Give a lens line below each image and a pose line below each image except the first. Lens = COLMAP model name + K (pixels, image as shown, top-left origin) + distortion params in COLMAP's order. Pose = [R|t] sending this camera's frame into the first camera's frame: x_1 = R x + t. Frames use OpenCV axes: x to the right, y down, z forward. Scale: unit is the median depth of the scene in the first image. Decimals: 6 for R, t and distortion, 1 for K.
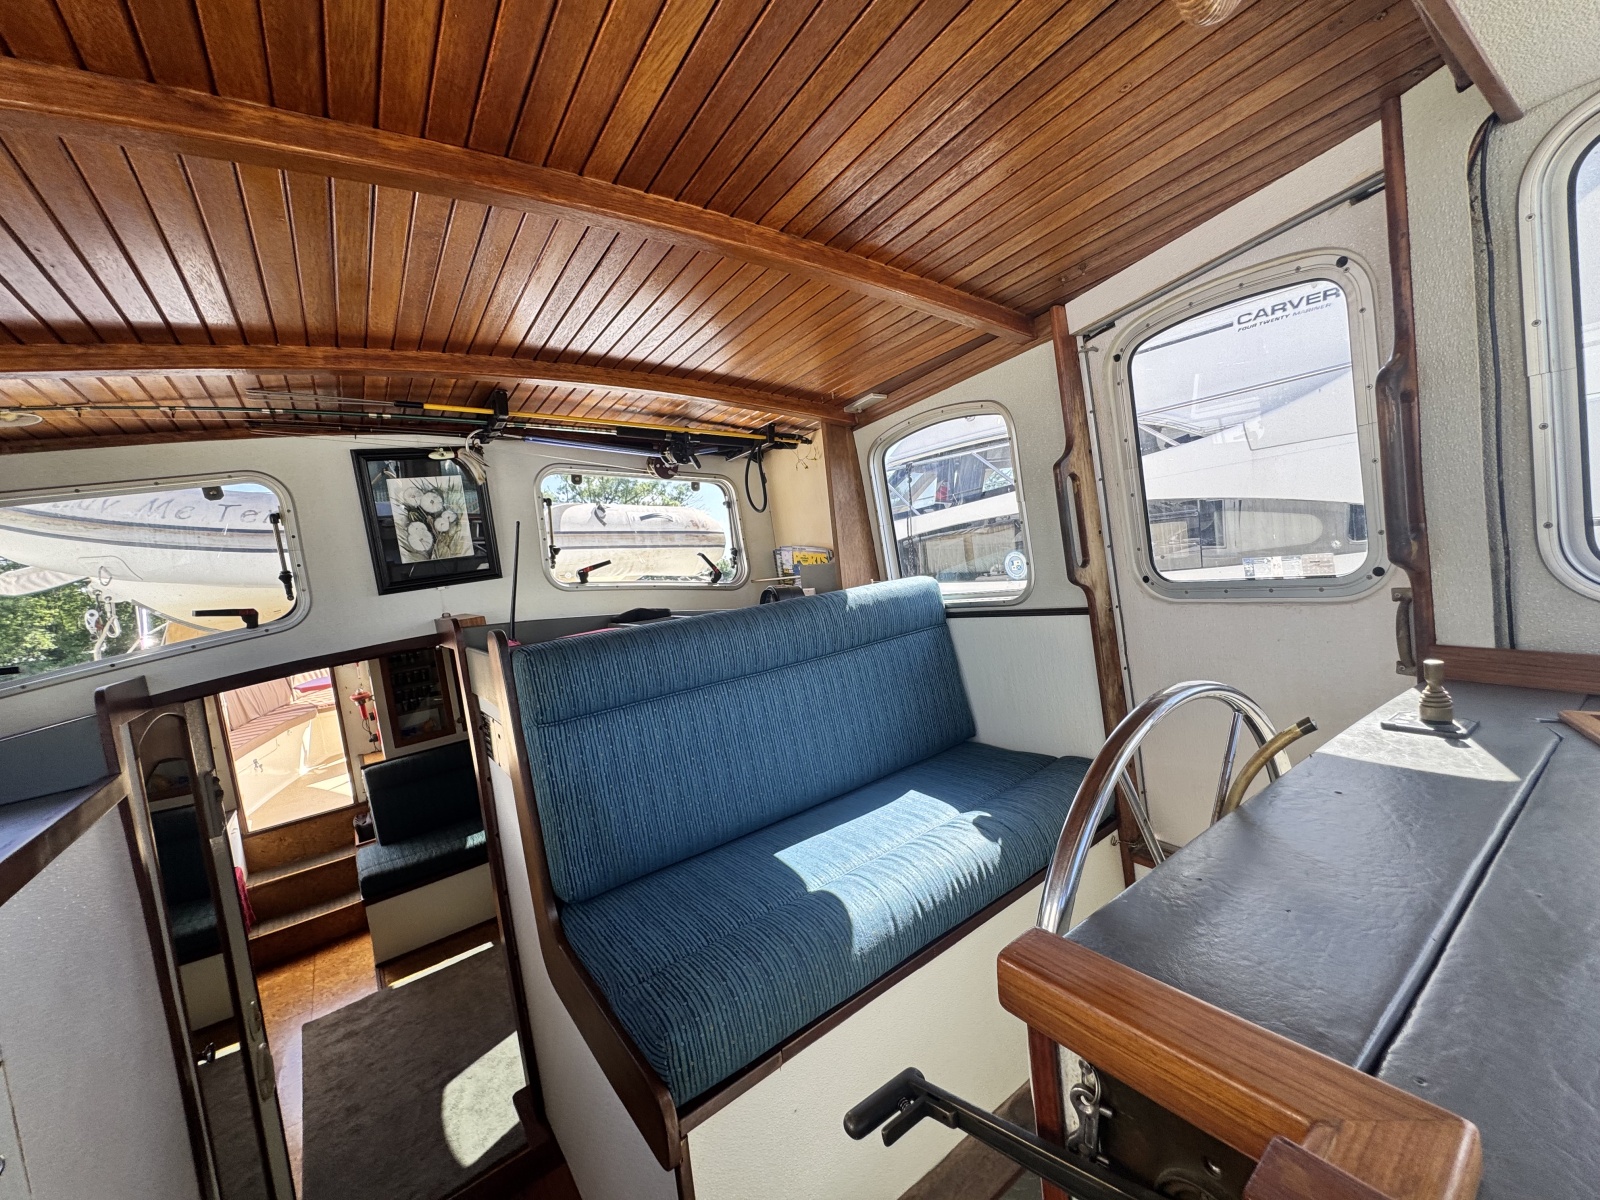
lens RADIAL K [[643.5, 0, 801.6], [0, 643.5, 594.7], [0, 0, 1]] dist [-0.003181, 0.000671]
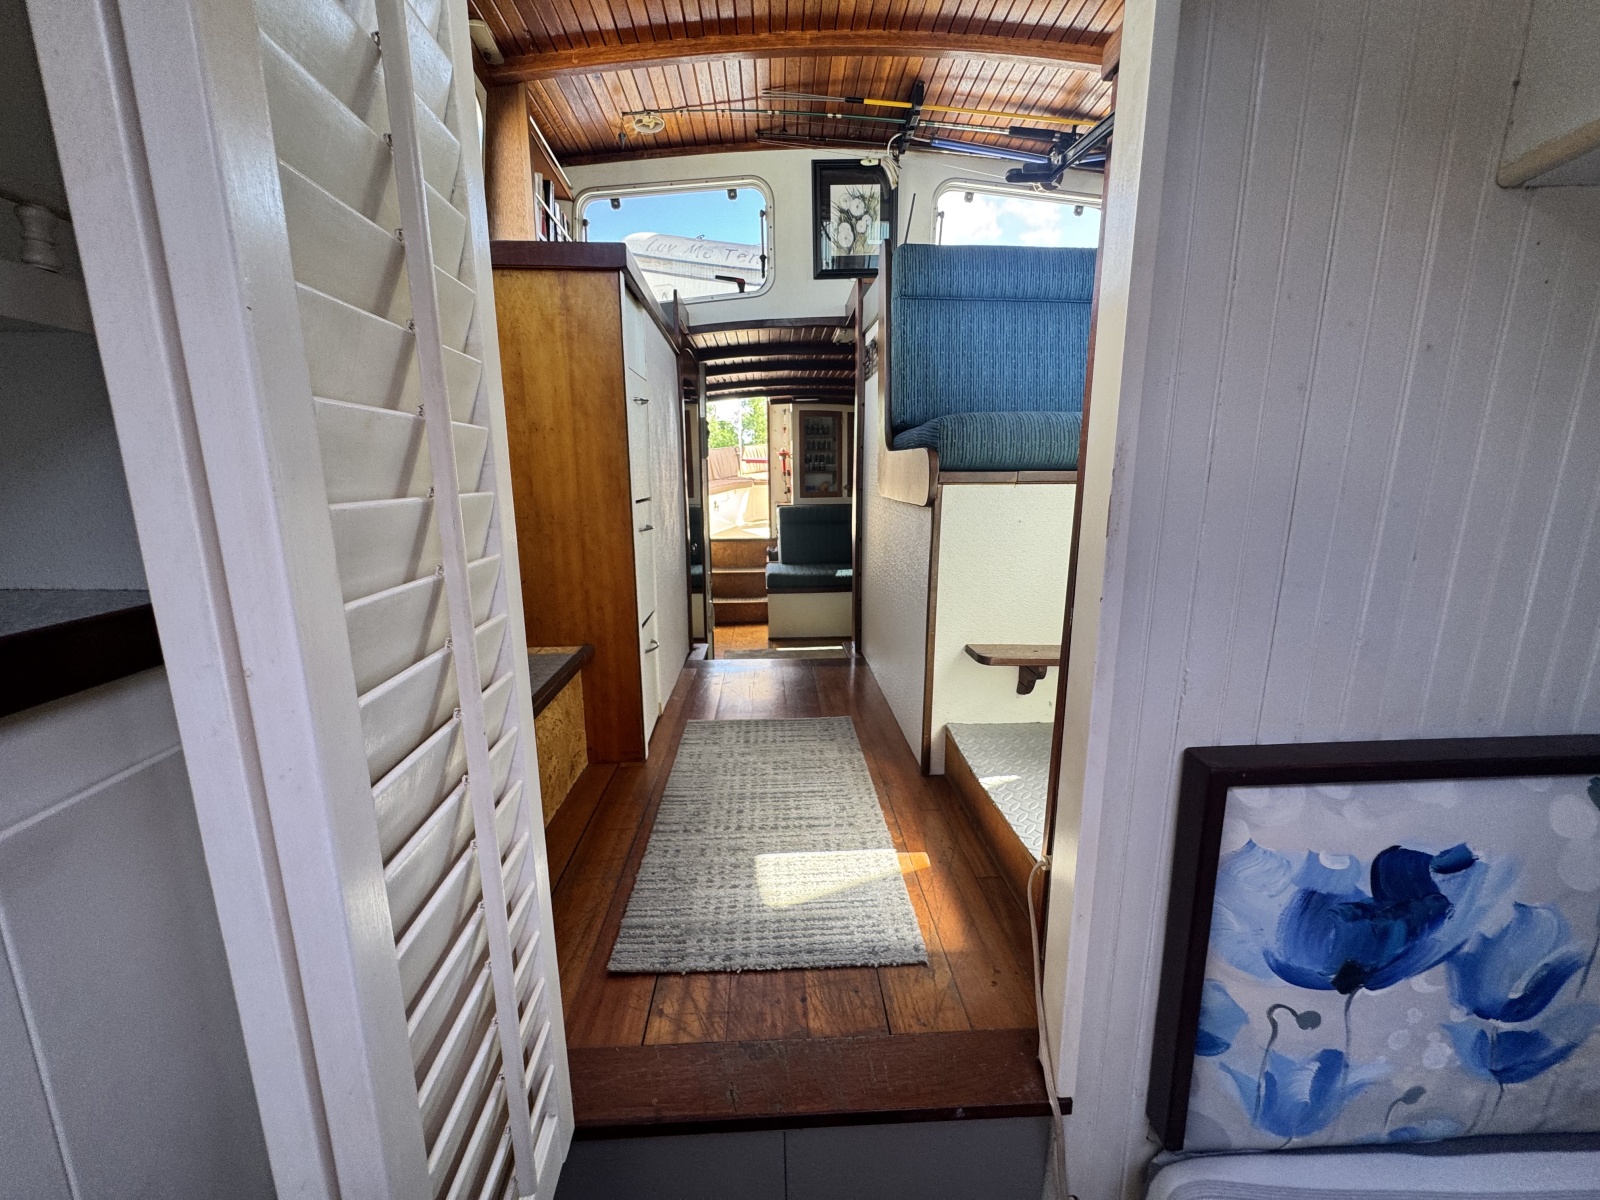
lens RADIAL K [[643.5, 0, 797.6], [0, 643.5, 601.4], [0, 0, 1]] dist [-0.003181, 0.000671]
pose [[0.826613, 0.227319, -0.514817, 0.182144], [-0.133731, 0.967930, 0.212668, 0.372562], [0.546650, -0.106947, 0.830503, -0.241602]]
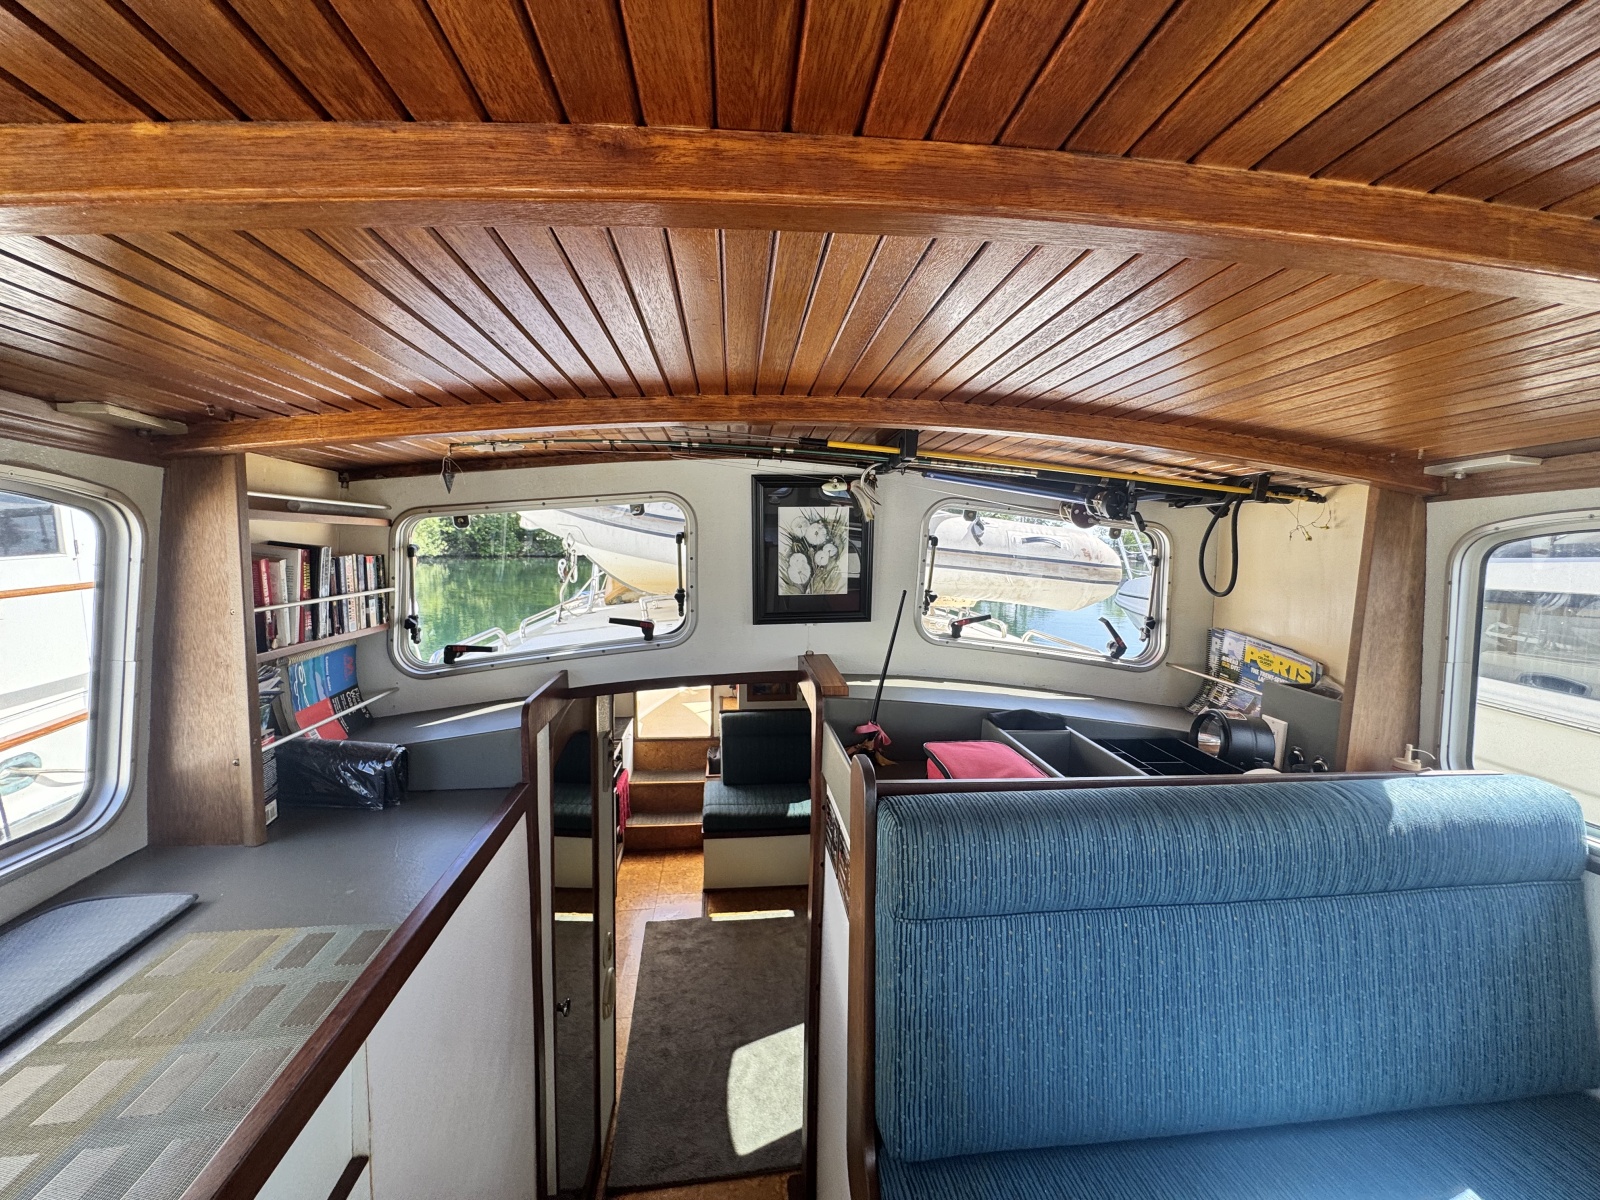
lens RADIAL K [[643.5, 0, 797.3], [0, 643.5, 595.6], [0, 0, 1]] dist [-0.003181, 0.000671]
pose [[0.855943, 0.189441, -0.481116, -0.138493], [-0.160543, 0.981849, 0.100987, -0.145532], [0.491515, -0.009200, 0.870821, 0.183517]]
